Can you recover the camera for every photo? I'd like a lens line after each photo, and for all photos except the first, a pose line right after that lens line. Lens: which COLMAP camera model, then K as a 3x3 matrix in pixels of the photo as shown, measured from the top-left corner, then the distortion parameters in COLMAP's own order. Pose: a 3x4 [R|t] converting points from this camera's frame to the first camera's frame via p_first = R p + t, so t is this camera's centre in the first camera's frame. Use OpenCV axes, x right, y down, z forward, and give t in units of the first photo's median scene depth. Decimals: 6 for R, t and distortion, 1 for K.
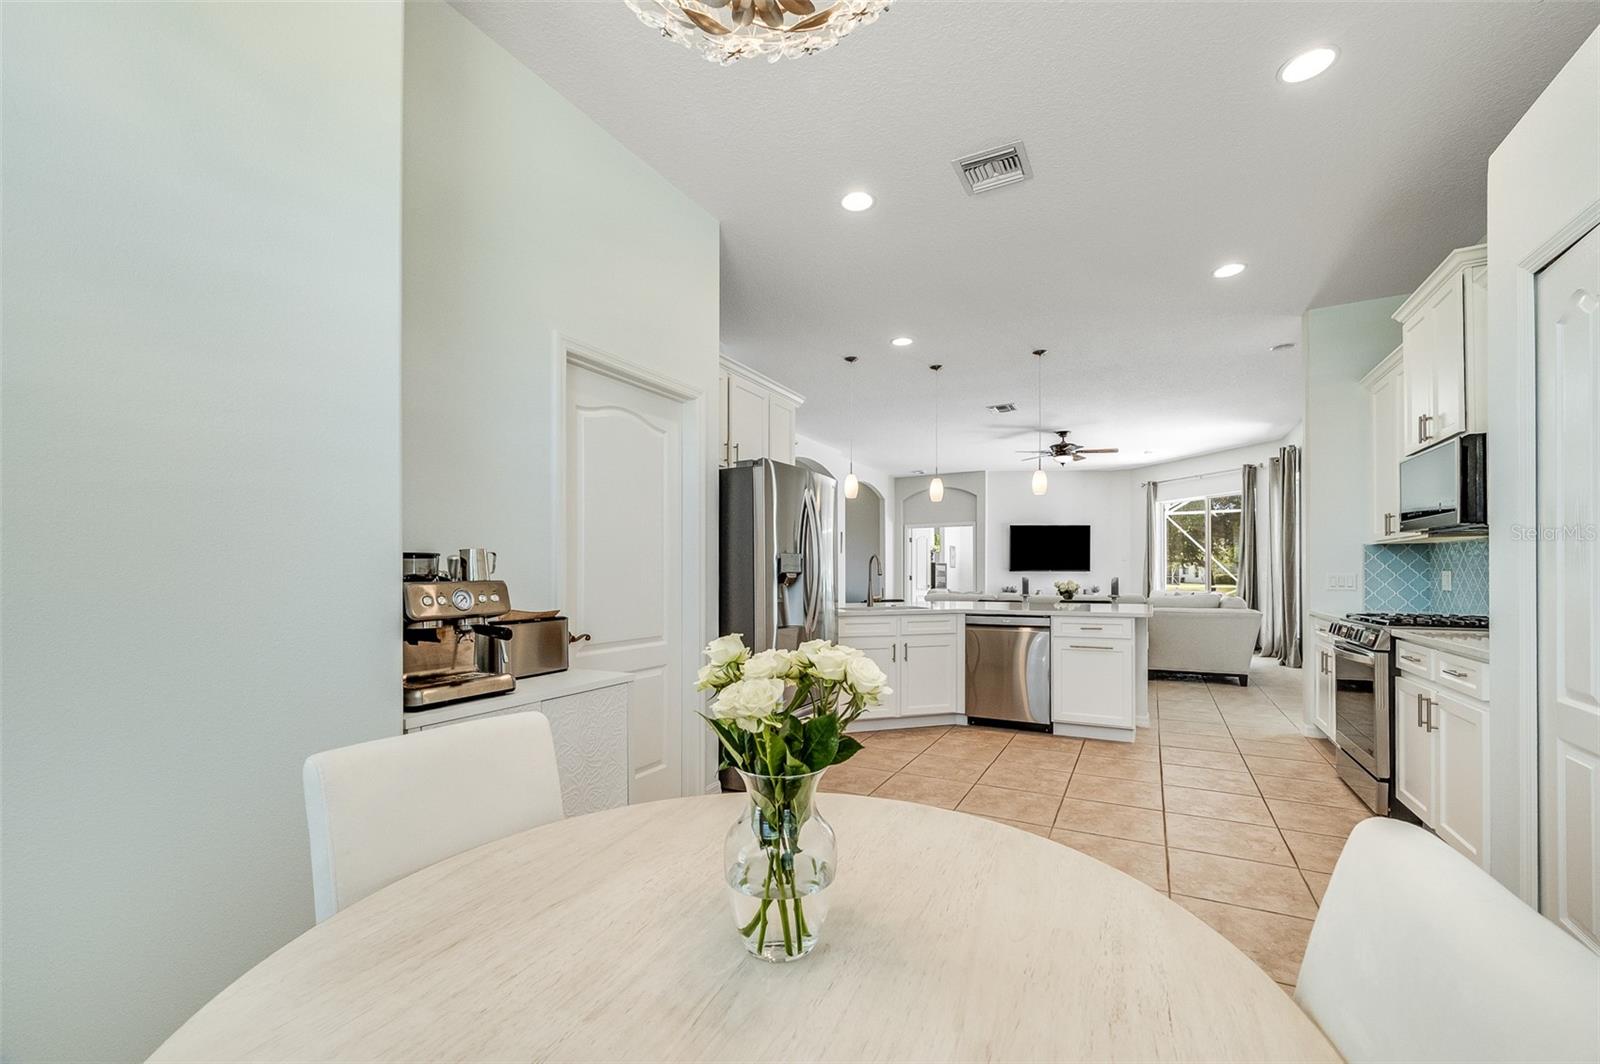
lens RADIAL K [[641.7, 0, 801.7], [0, 641.7, 582.3], [0, 0, 1]] dist [-0.000507, -0.000067]
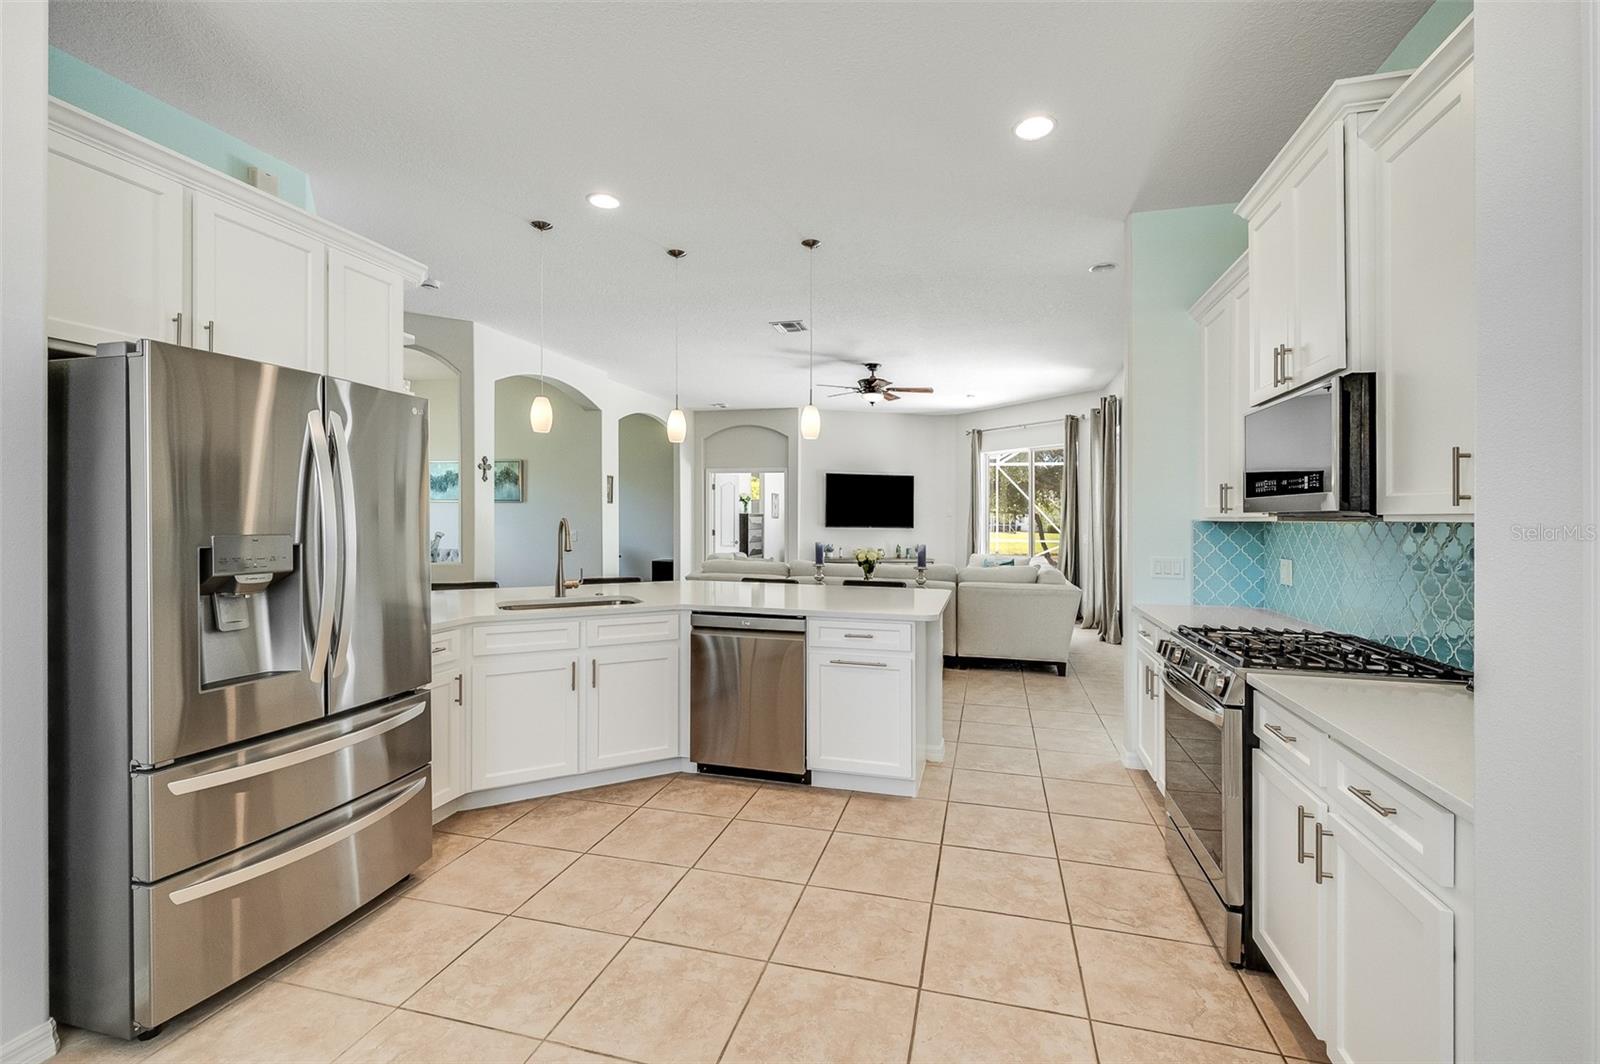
lens RADIAL K [[689.9, 0, 809.3], [0, 689.9, 517.5], [0, 0, 1]] dist [0.001821, 0.000172]
pose [[0.971467, 0.013277, 0.236802, 0.151739], [-0.010409, 0.999857, -0.013359, -0.030581], [-0.236946, 0.010513, 0.971466, 0.198285]]
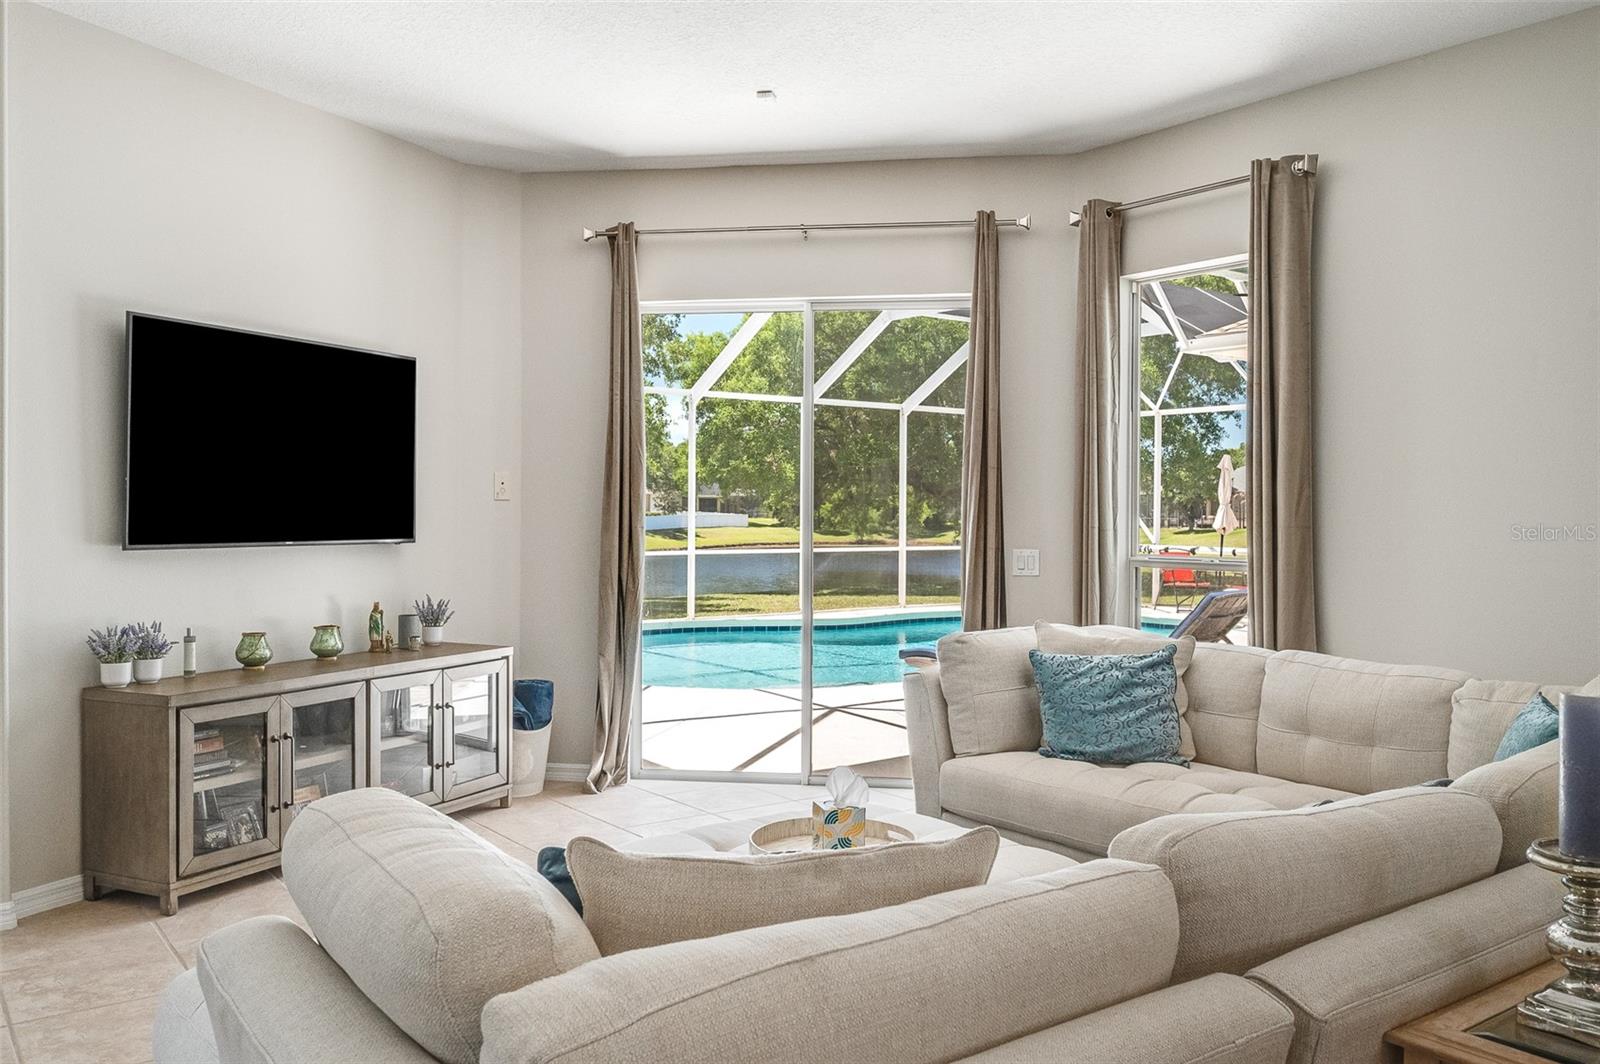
lens RADIAL K [[1293.0, 0, 804.0], [0, 1293.0, 531.5], [0, 0, 1]] dist [-0.001248, 0.000913]
pose [[0.422828, -0.009783, 0.906157, 0.097485], [0.005408, 0.999951, 0.008273, -0.042869], [-0.906194, 0.001403, 0.422861, 1.136718]]
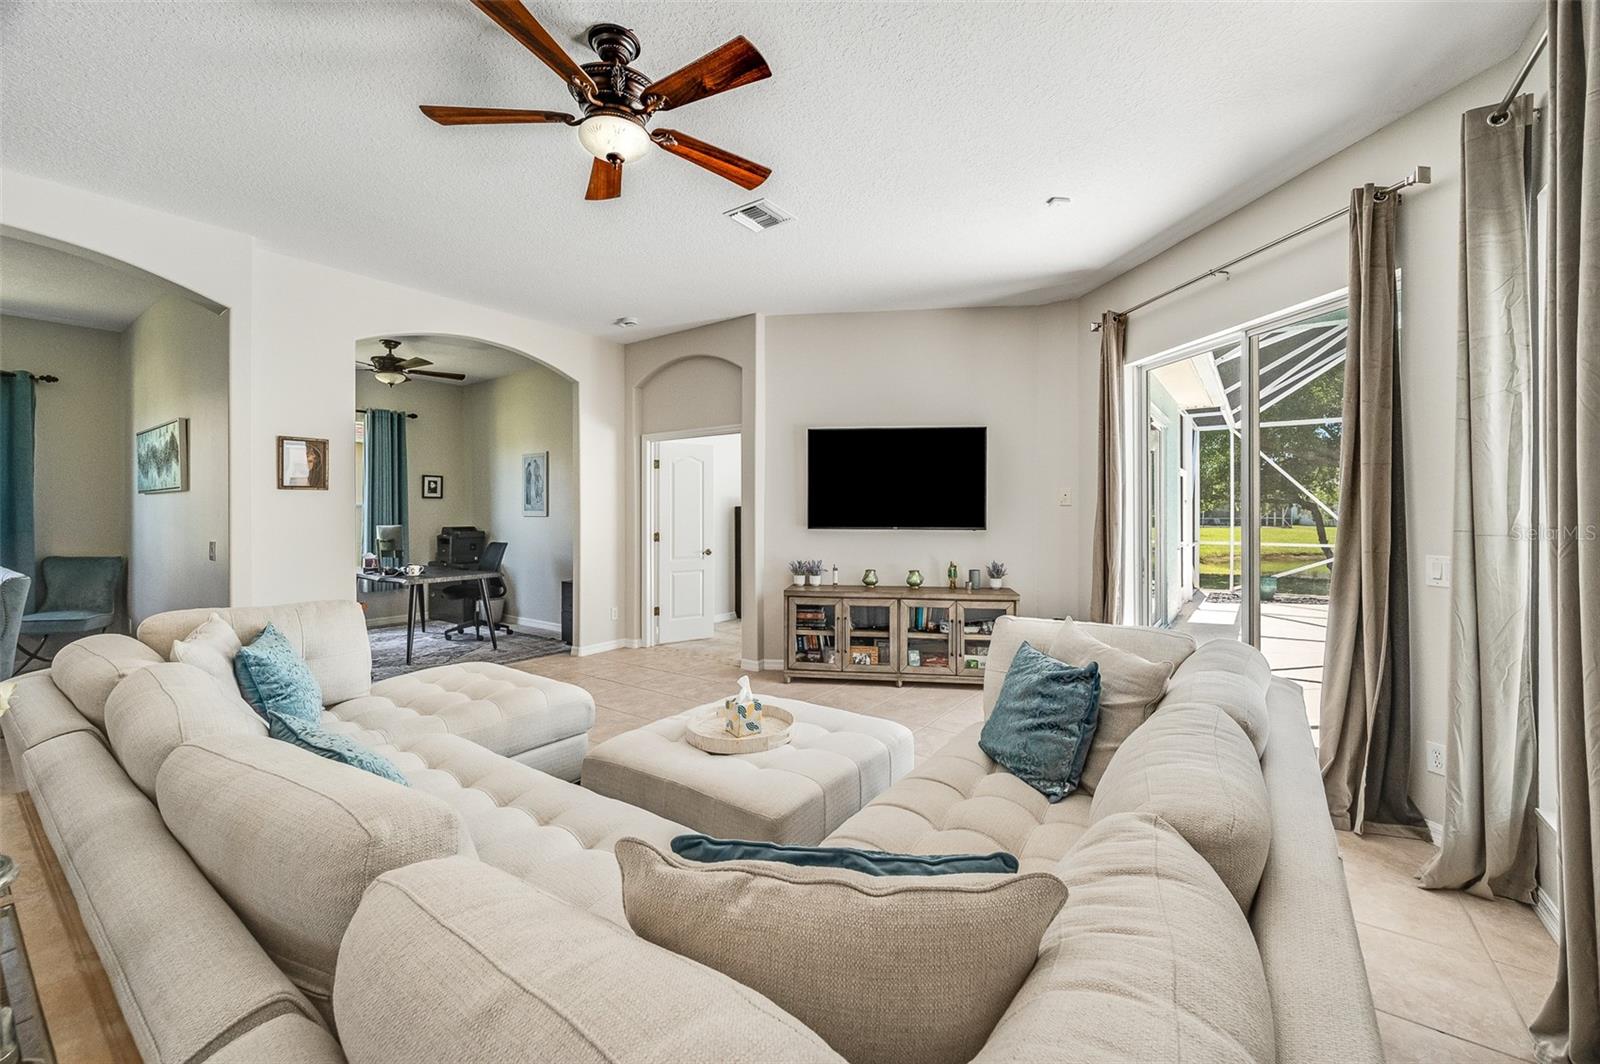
lens RADIAL K [[637.5, 0, 804.9], [0, 637.5, 511.8], [0, 0, 1]] dist [-0.000381, -0.000279]
pose [[0.991932, 0.004057, -0.126703, 0.667669], [-0.005557, 0.999919, -0.011491, -0.041541], [0.126646, 0.012103, 0.991874, 0.950992]]
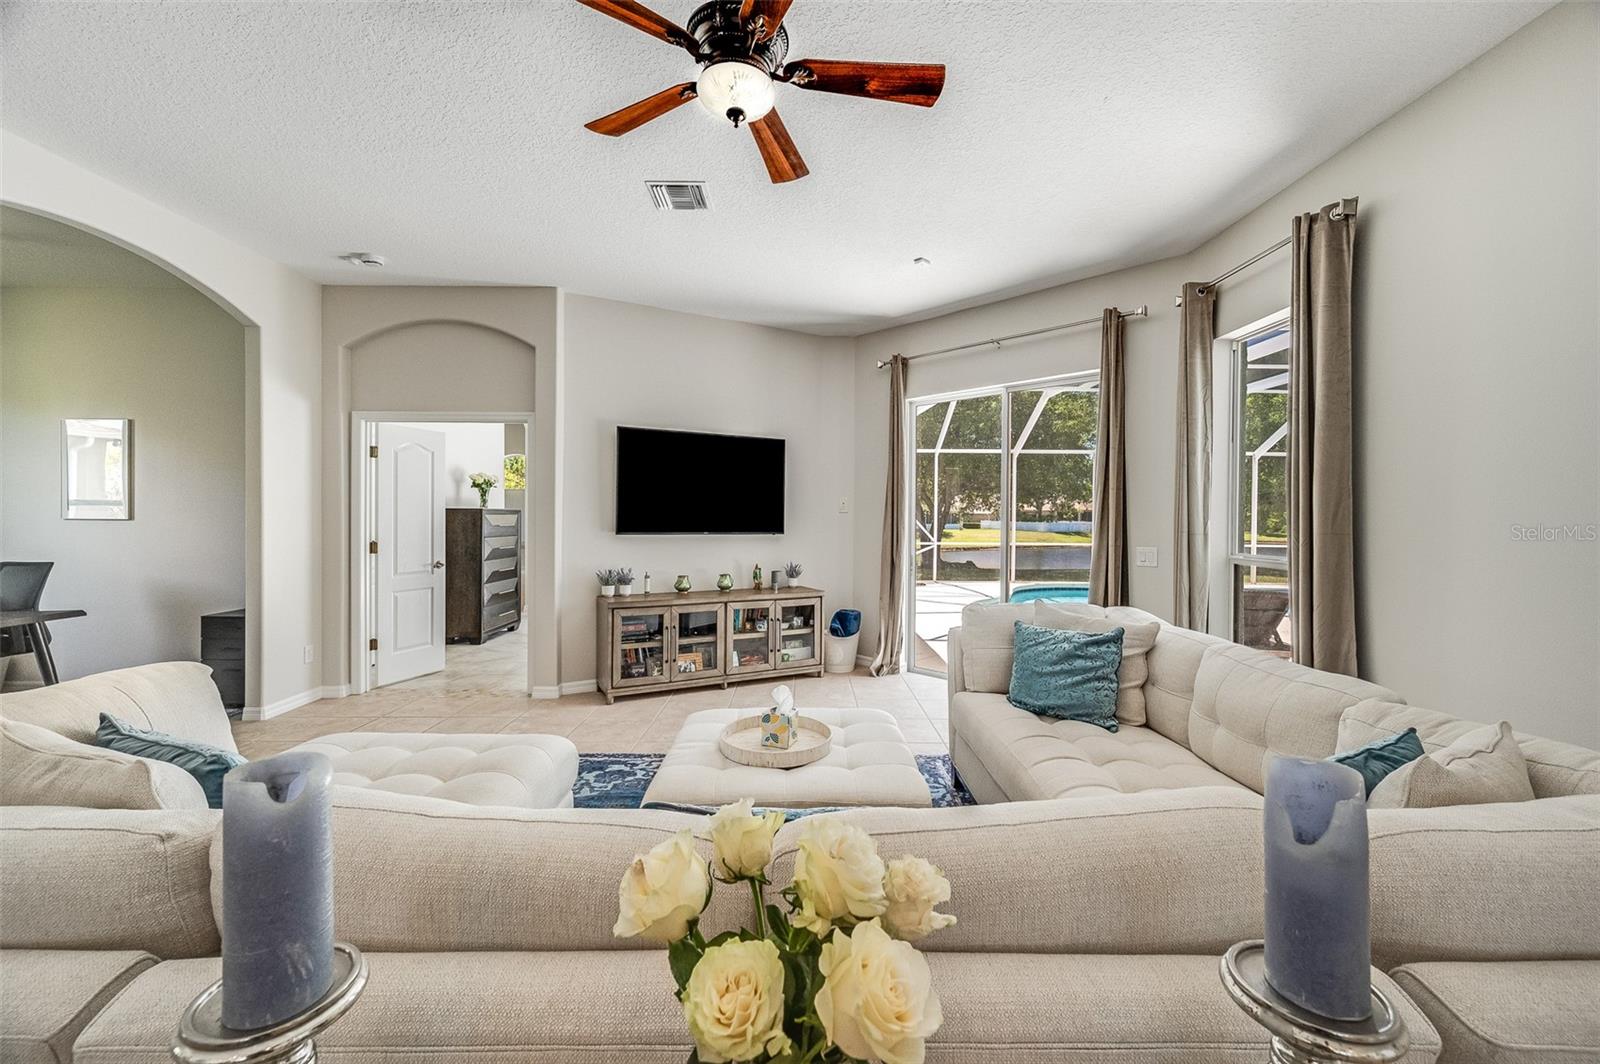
lens RADIAL K [[634.4, 0, 805.2], [0, 634.4, 524.0], [0, 0, 1]] dist [-0.001029, -0.000130]
pose [[0.875045, 0.005675, 0.484009, 0.403094], [-0.005335, 0.999984, -0.002080, -0.041316], [-0.484013, -0.000763, 0.875061, 0.998399]]
